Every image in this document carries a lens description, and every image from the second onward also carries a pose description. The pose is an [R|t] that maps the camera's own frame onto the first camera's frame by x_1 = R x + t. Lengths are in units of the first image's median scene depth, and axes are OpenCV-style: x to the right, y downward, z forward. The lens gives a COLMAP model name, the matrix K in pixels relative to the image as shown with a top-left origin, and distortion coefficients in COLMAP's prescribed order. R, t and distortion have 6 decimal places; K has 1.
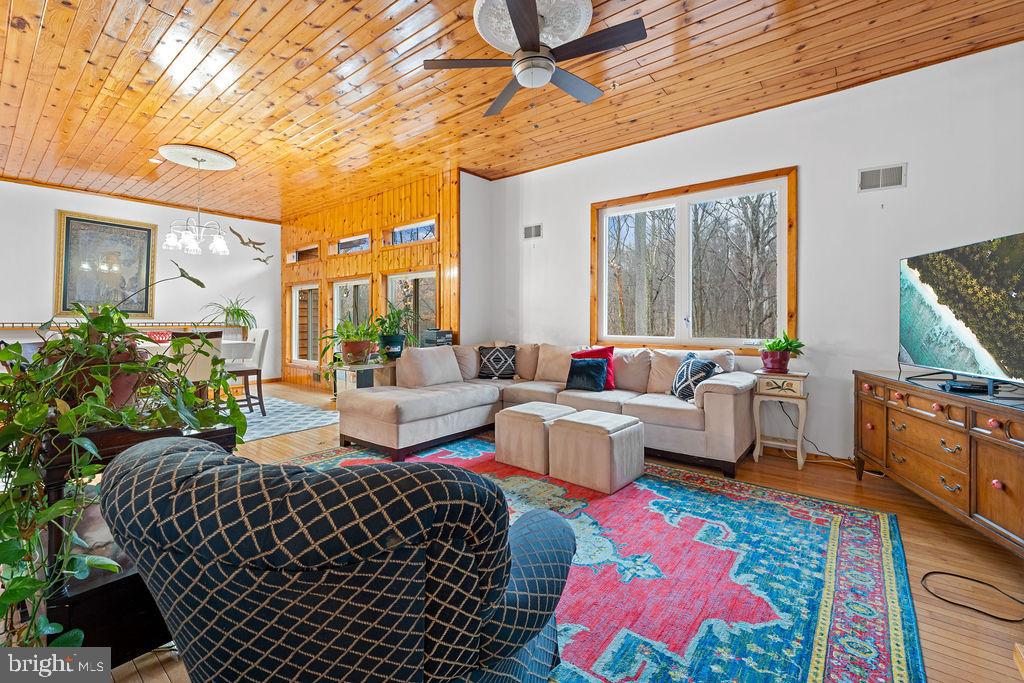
lens RADIAL K [[437.6, 0, 509.4], [0, 437.6, 332.7], [0, 0, 1]] dist [-0.003201, -0.000178]
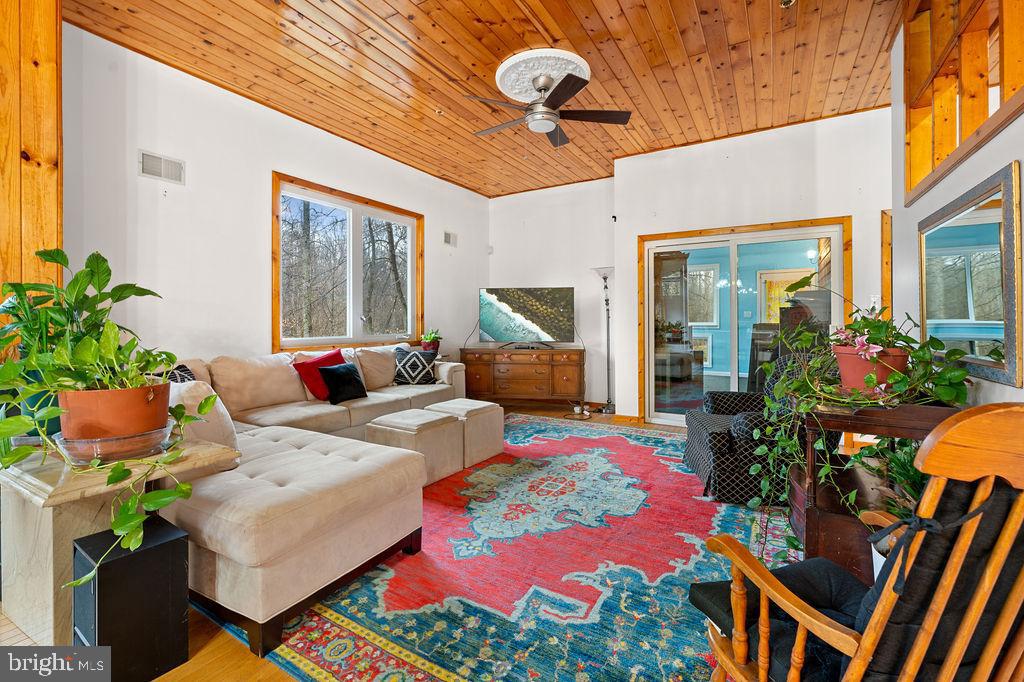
lens RADIAL K [[437.6, 0, 509.4], [0, 437.6, 332.2], [0, 0, 1]] dist [-0.003201, -0.000178]
pose [[-0.129973, -0.029061, 0.991092, -0.858138], [0.029008, 0.999031, 0.033098, -0.027353], [-0.991093, 0.033052, -0.129004, 0.918137]]
